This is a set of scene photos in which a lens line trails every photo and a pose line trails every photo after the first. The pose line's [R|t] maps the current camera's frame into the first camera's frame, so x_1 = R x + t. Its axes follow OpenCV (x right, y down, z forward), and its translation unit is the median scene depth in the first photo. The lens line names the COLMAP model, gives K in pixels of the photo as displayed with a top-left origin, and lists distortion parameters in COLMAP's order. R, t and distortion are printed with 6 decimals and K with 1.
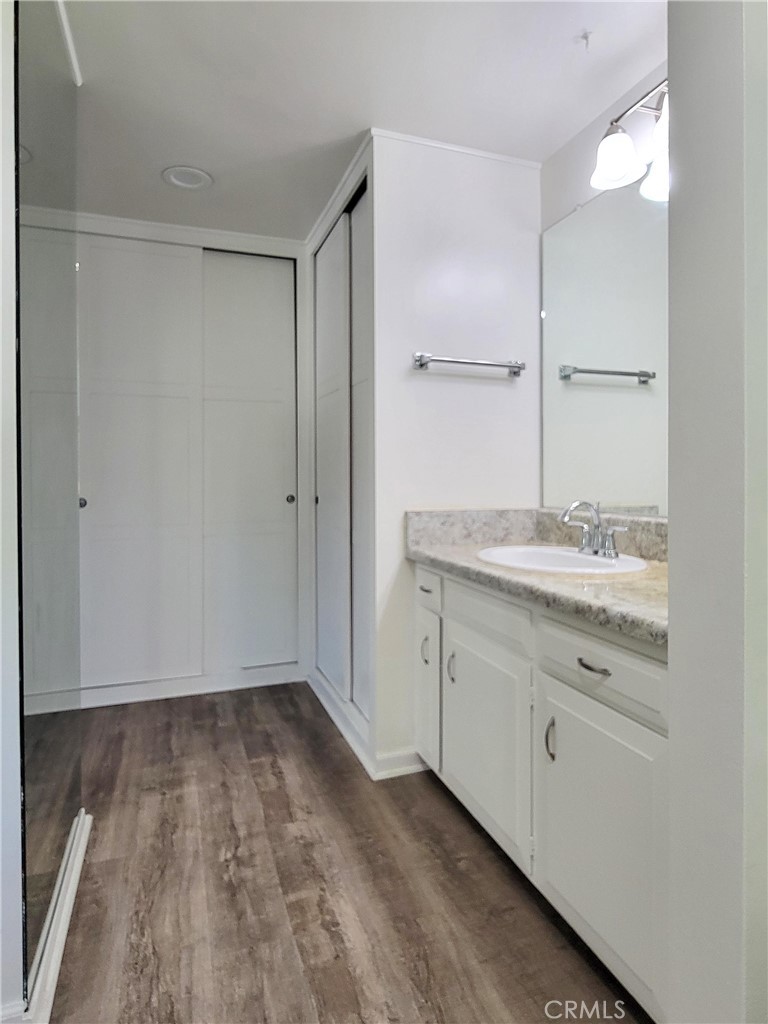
lens RADIAL K [[610.7, 0, 384.0], [0, 610.7, 512.0], [0, 0, 1]] dist [-0.002290, 0.000027]
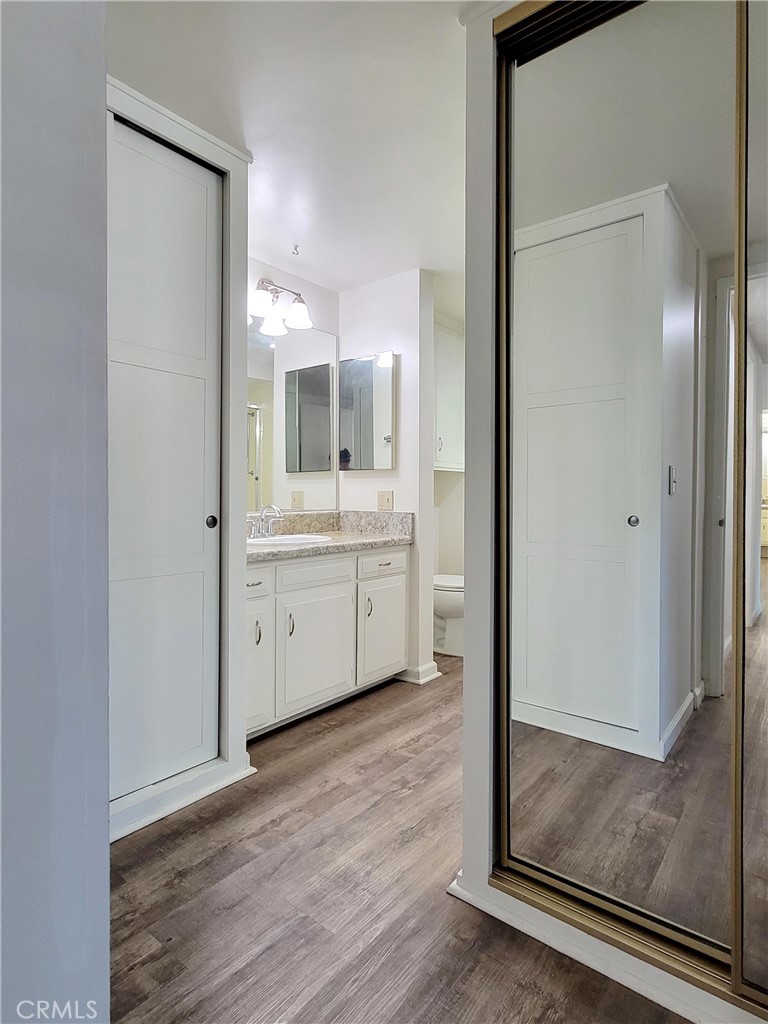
lens RADIAL K [[546.2, 0, 384.0], [0, 546.2, 512.0], [0, 0, 1]] dist [-0.003551, -0.000794]
pose [[-0.531088, -0.026510, 0.846902, -1.118643], [0.055299, 0.996295, 0.065864, -0.087998], [-0.845510, 0.081812, -0.527654, 1.506727]]
